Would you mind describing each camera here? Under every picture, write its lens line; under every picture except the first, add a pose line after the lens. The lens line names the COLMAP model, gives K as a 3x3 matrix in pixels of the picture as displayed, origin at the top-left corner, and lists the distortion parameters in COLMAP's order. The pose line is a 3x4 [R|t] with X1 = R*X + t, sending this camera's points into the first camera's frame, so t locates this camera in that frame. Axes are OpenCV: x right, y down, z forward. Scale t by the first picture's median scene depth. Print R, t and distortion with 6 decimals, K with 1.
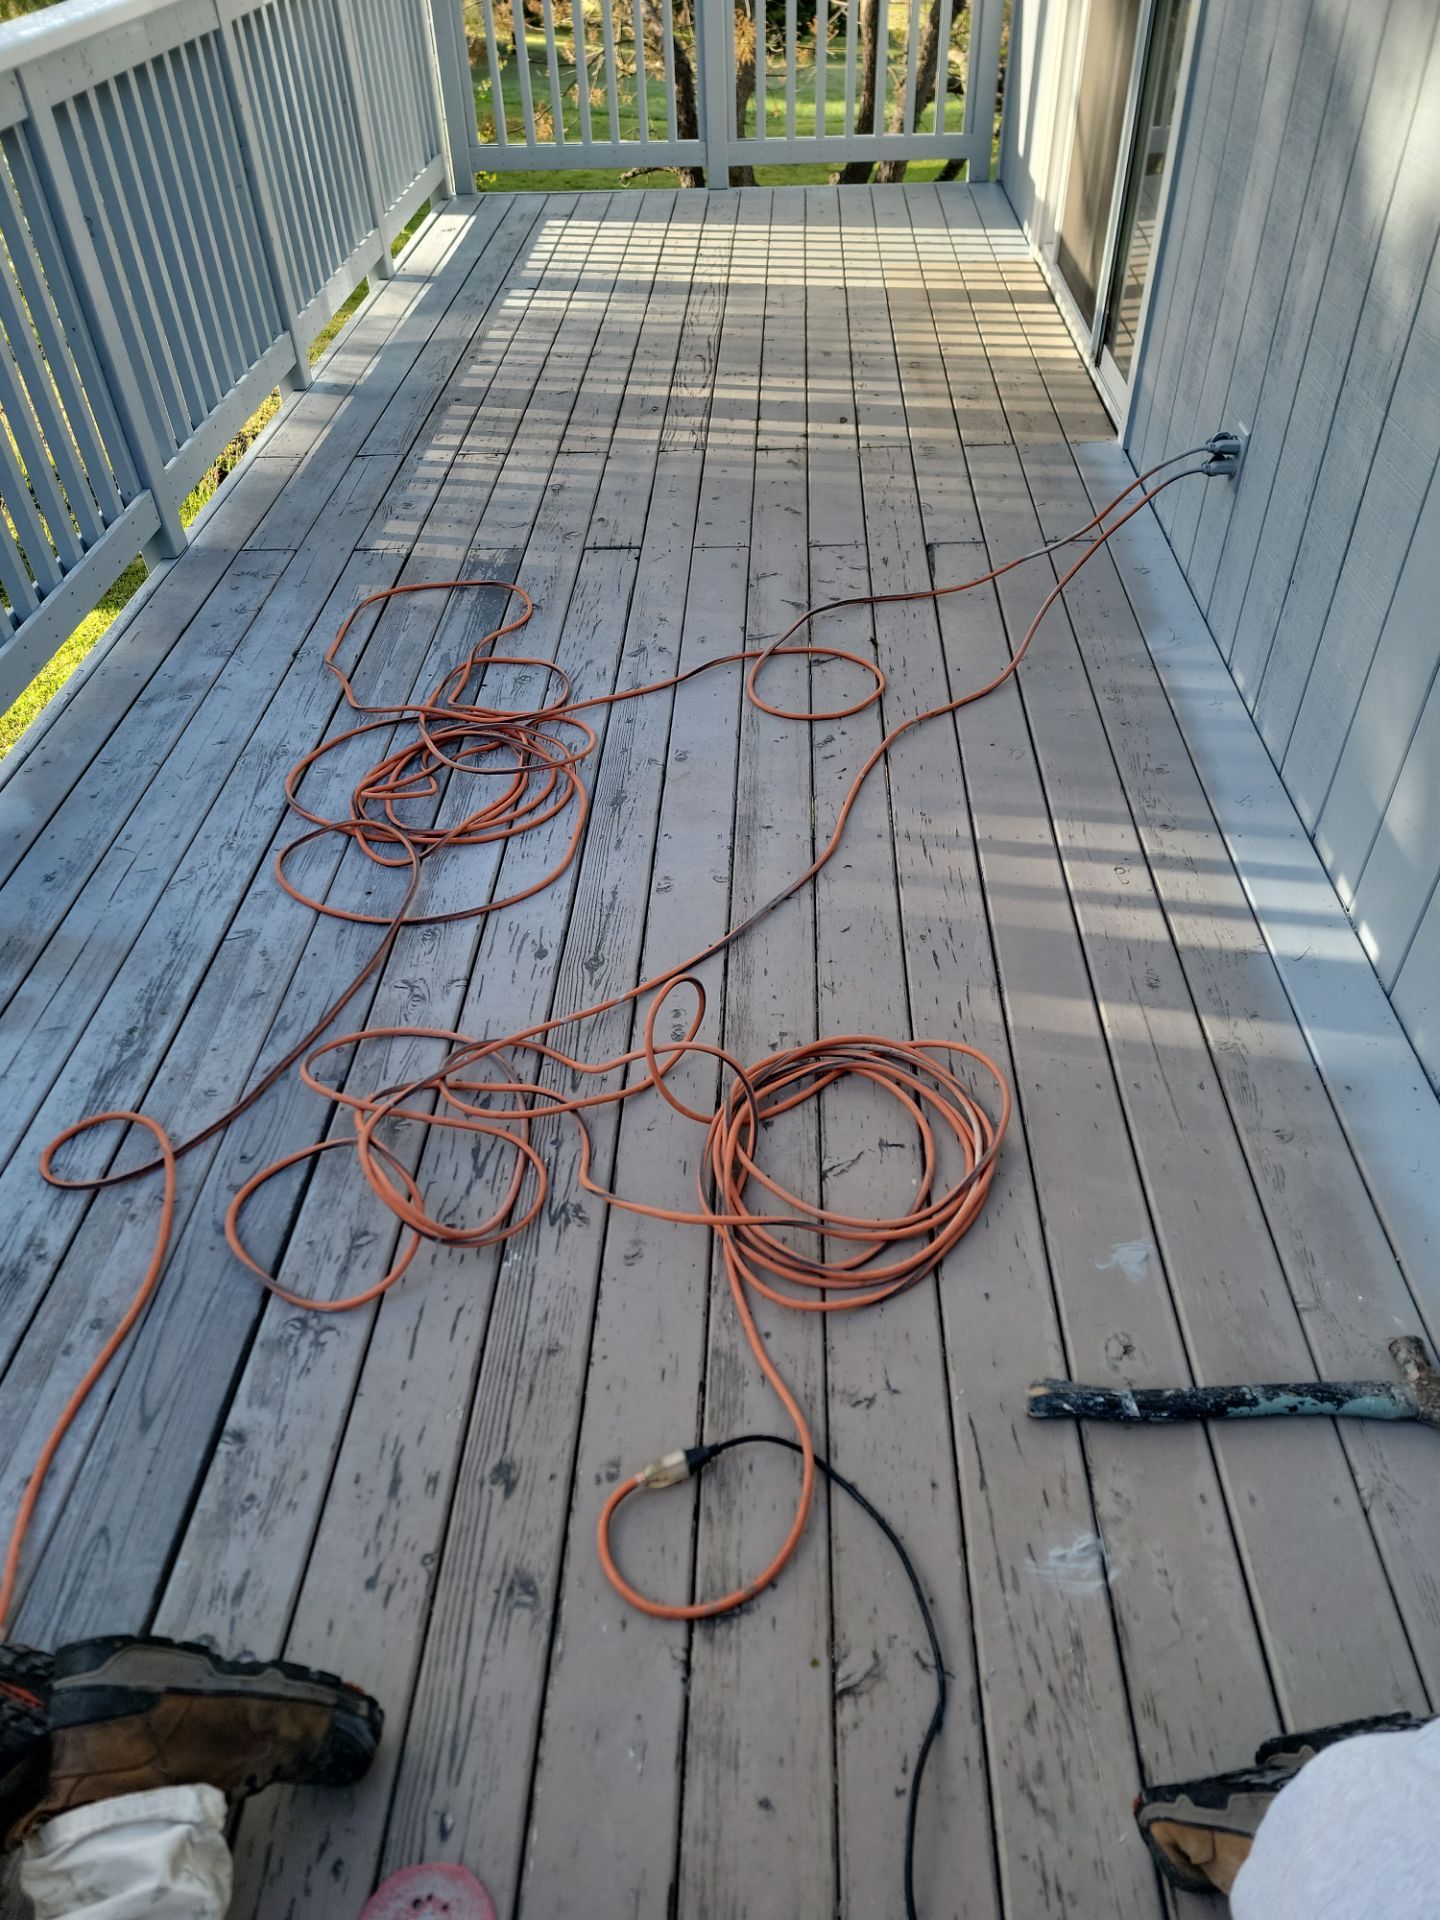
lens RADIAL K [[1380.0, 0, 720.0], [0, 1380.0, 960.0], [0, 0, 1]] dist [0.081431, -0.000714]
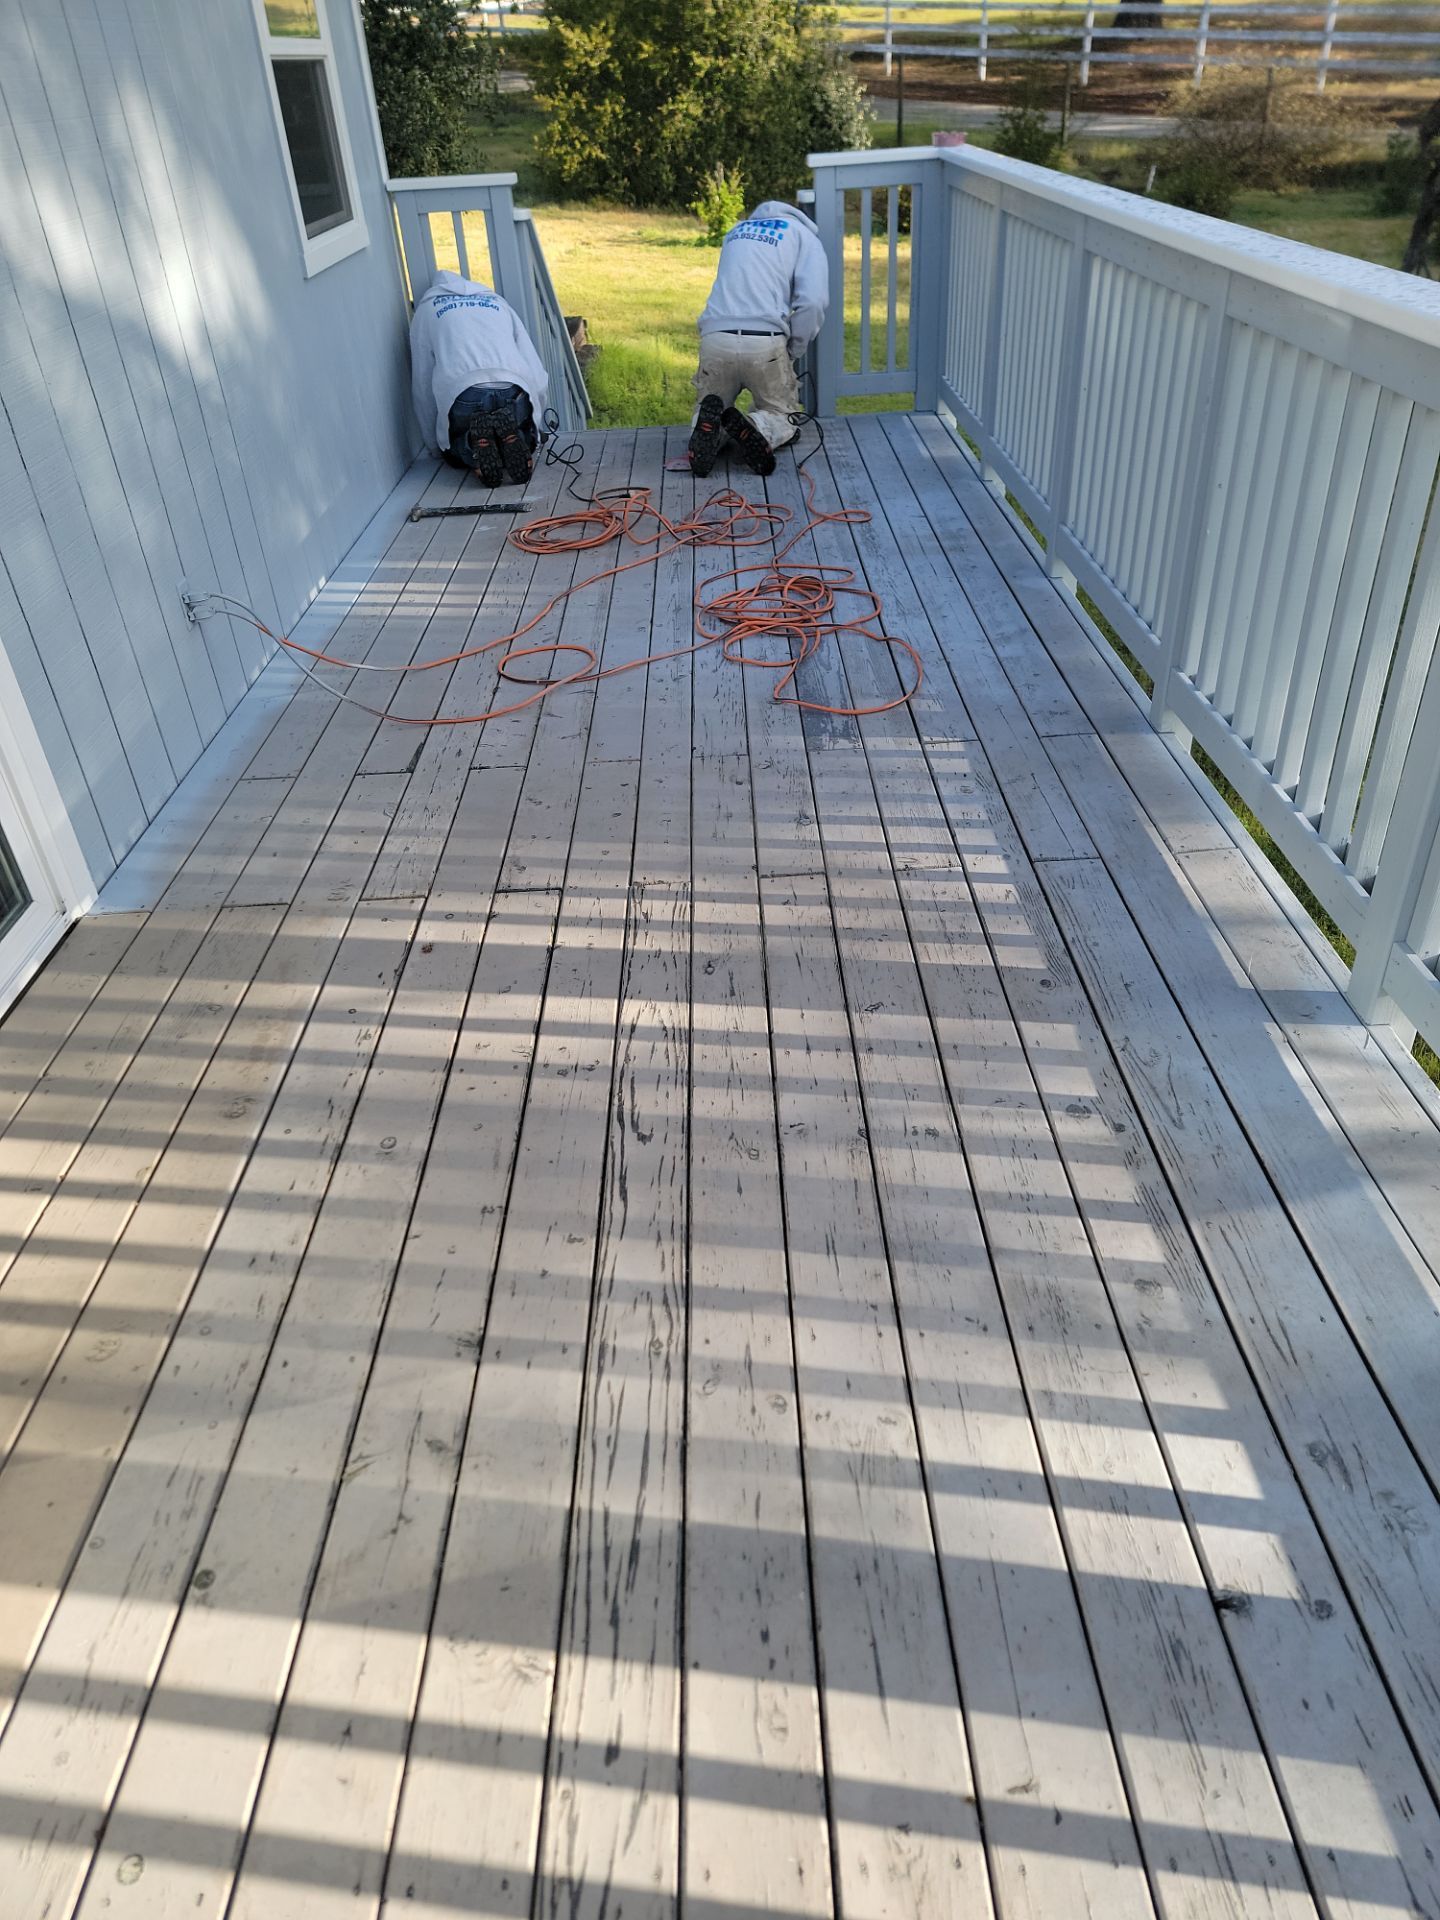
lens RADIAL K [[1338.7, 0, 720.0], [0, 1338.7, 960.0], [0, 0, 1]] dist [0.109536, 0.000084]
pose [[-0.994529, 0.104388, 0.003846, -0.057032], [0.033370, 0.282603, 0.958656, -1.031528], [0.098985, 0.953540, -0.284541, 1.231820]]
